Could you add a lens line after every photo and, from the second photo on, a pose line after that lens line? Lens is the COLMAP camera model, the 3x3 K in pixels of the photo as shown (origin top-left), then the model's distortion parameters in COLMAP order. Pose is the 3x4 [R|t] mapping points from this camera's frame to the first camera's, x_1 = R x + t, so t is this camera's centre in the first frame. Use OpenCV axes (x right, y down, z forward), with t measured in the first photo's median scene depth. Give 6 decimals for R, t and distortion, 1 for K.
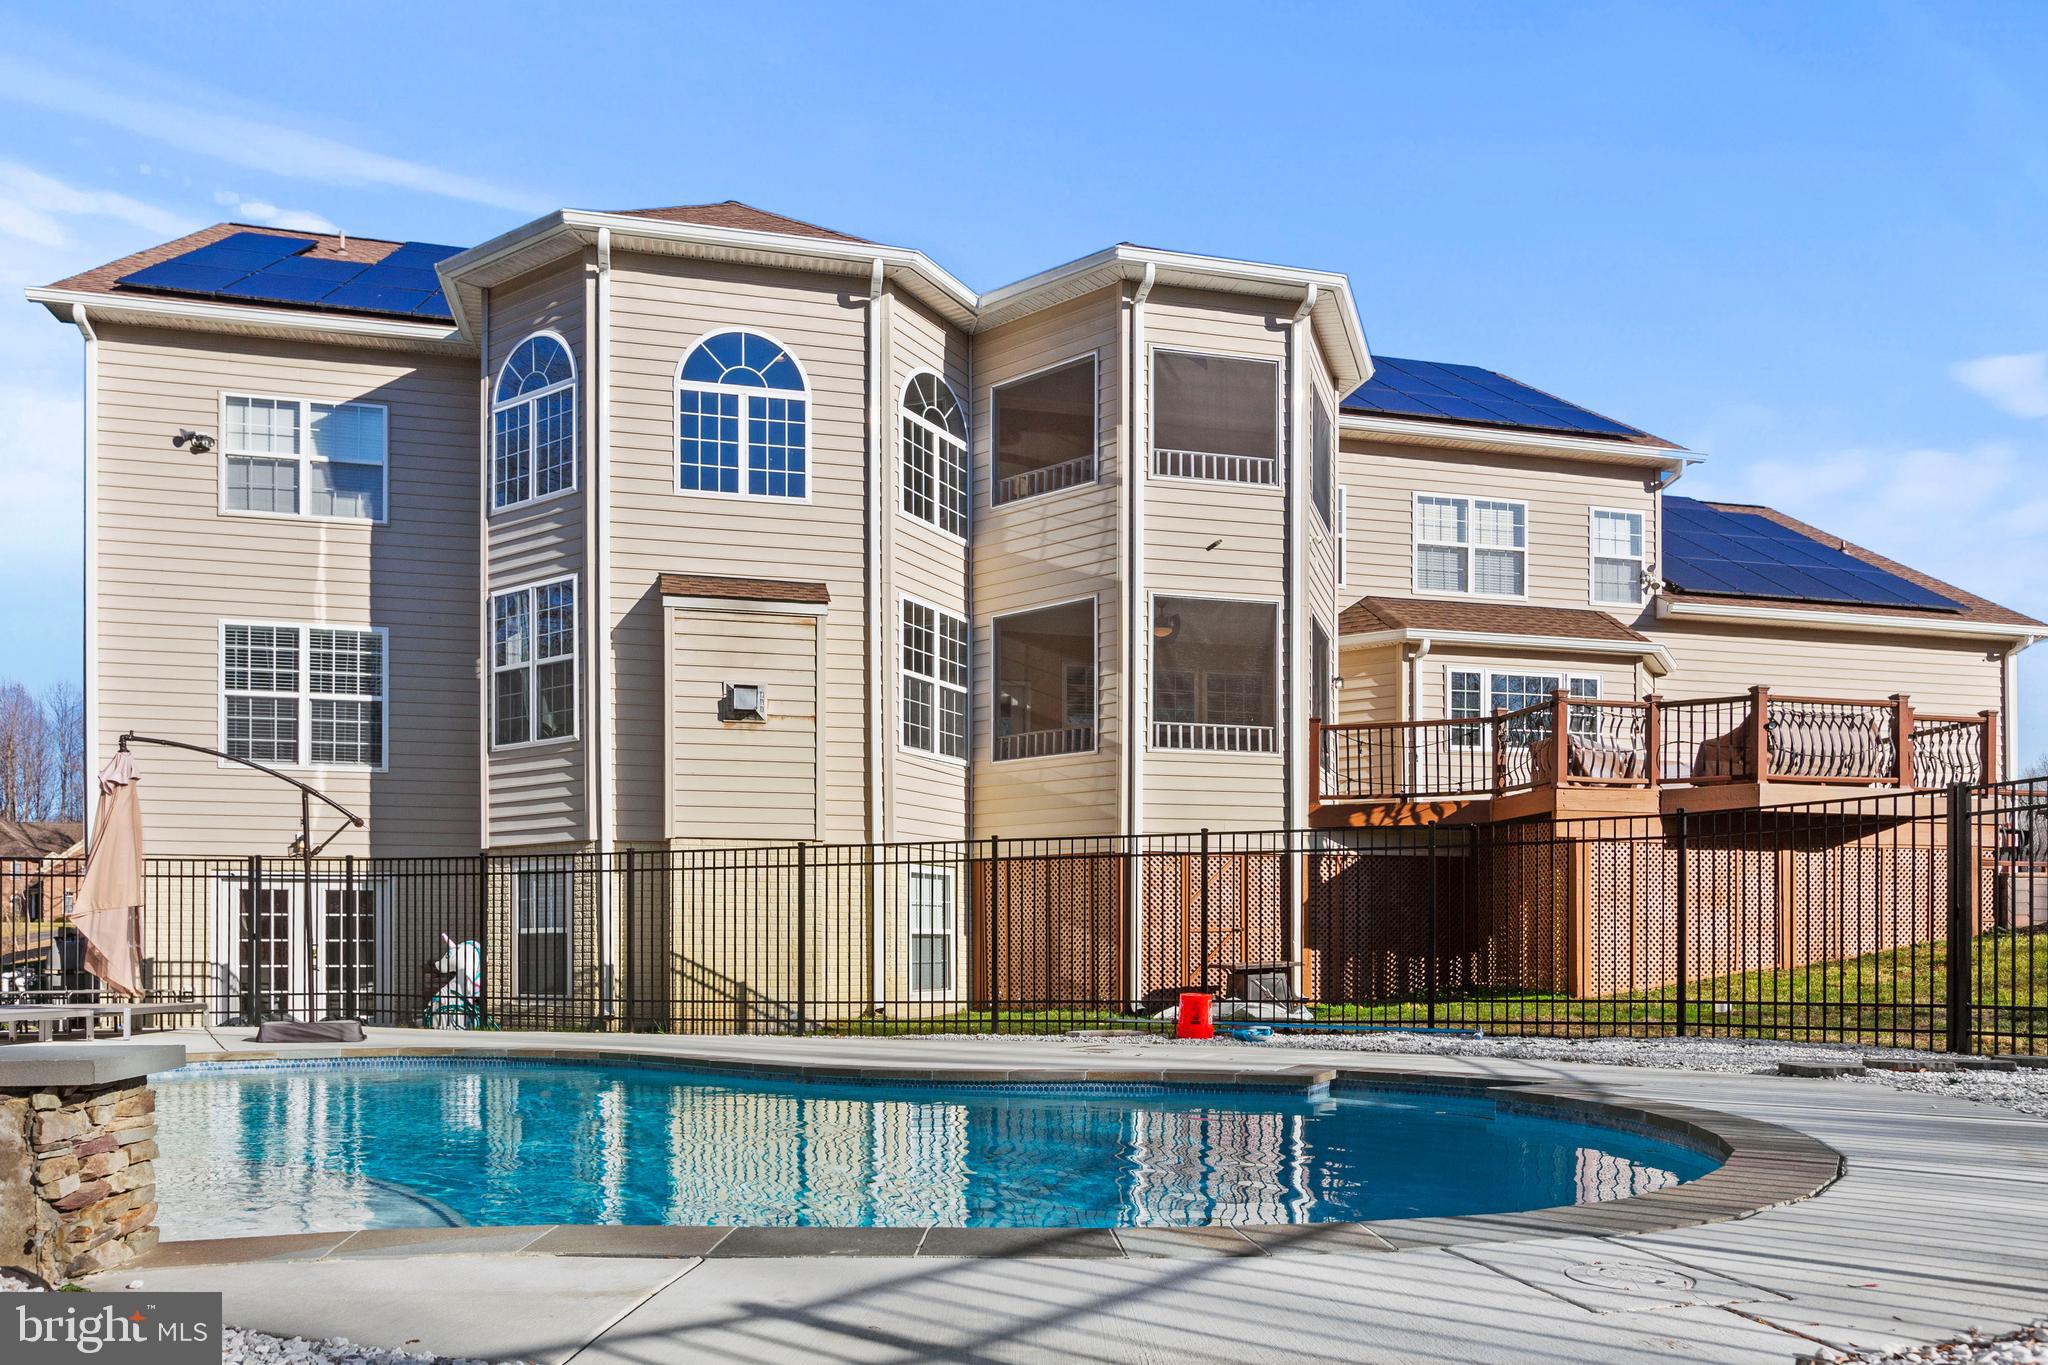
lens RADIAL K [[1419.1, 0, 1071.3], [0, 1419.1, 941.6], [0, 0, 1]] dist [0.003200, -0.003074]
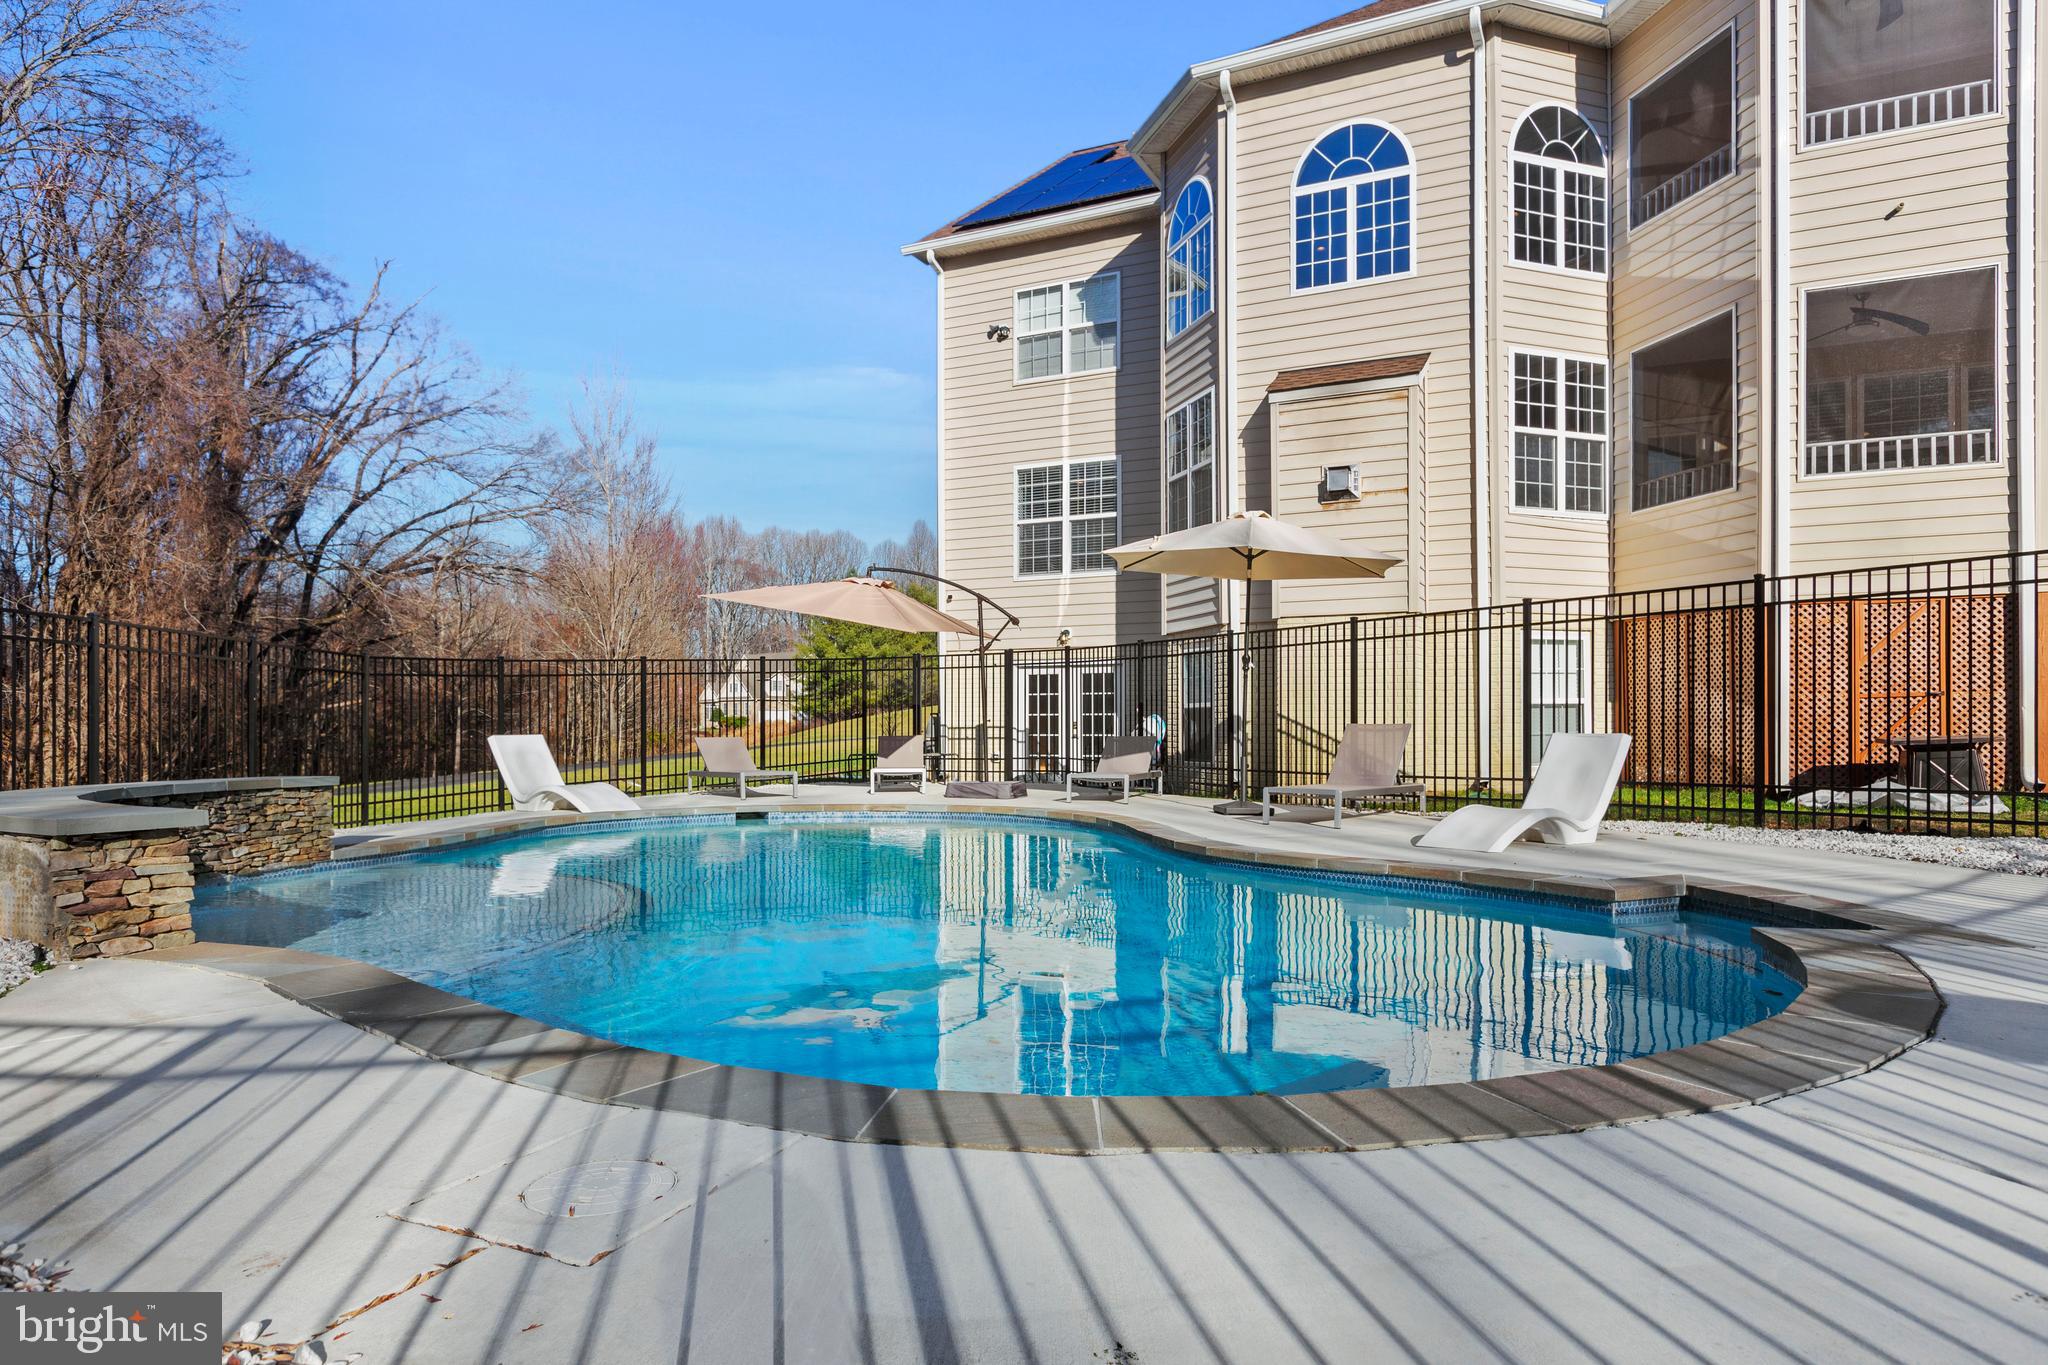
lens RADIAL K [[1318.9, 0, 1048.6], [0, 1318.9, 710.9], [0, 0, 1]] dist [0.000600, 0.003200]
pose [[0.748390, -0.008032, -0.663210, 0.228931], [0.011324, 0.999936, 0.000667, -0.004937], [0.663162, -0.008009, 0.748433, 0.125351]]
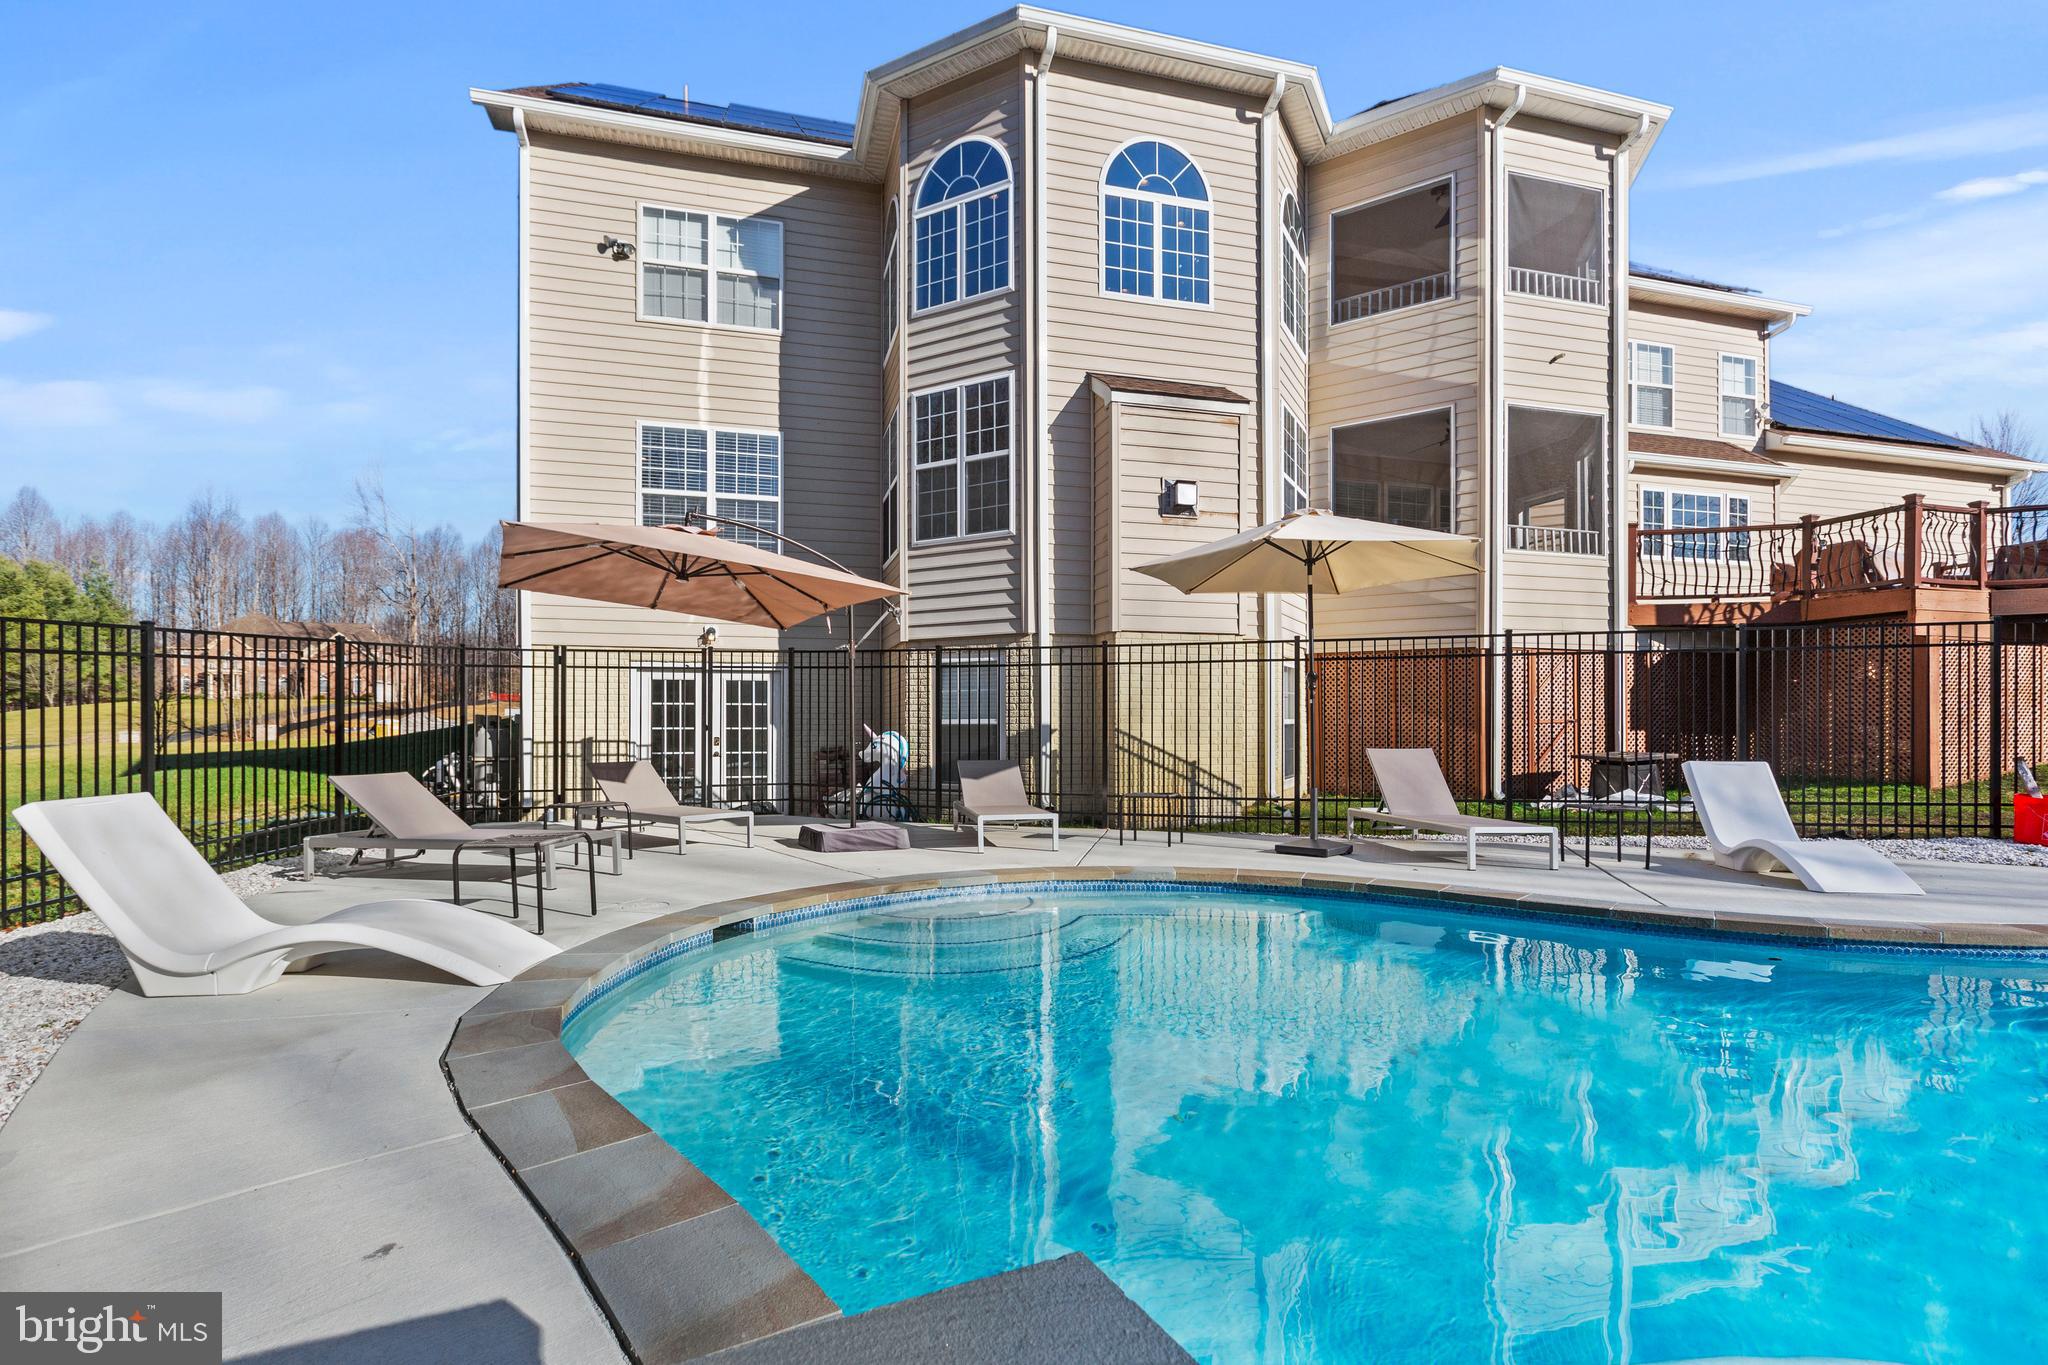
lens RADIAL K [[1055.0, 0, 1058.4], [0, 1055.0, 718.2], [0, 0, 1]] dist [0.000545, 0.001536]
pose [[0.999978, 0.003632, 0.005551, -0.296755], [-0.003653, 0.999986, 0.003873, -0.012544], [-0.005537, -0.003893, 0.999977, 0.225065]]
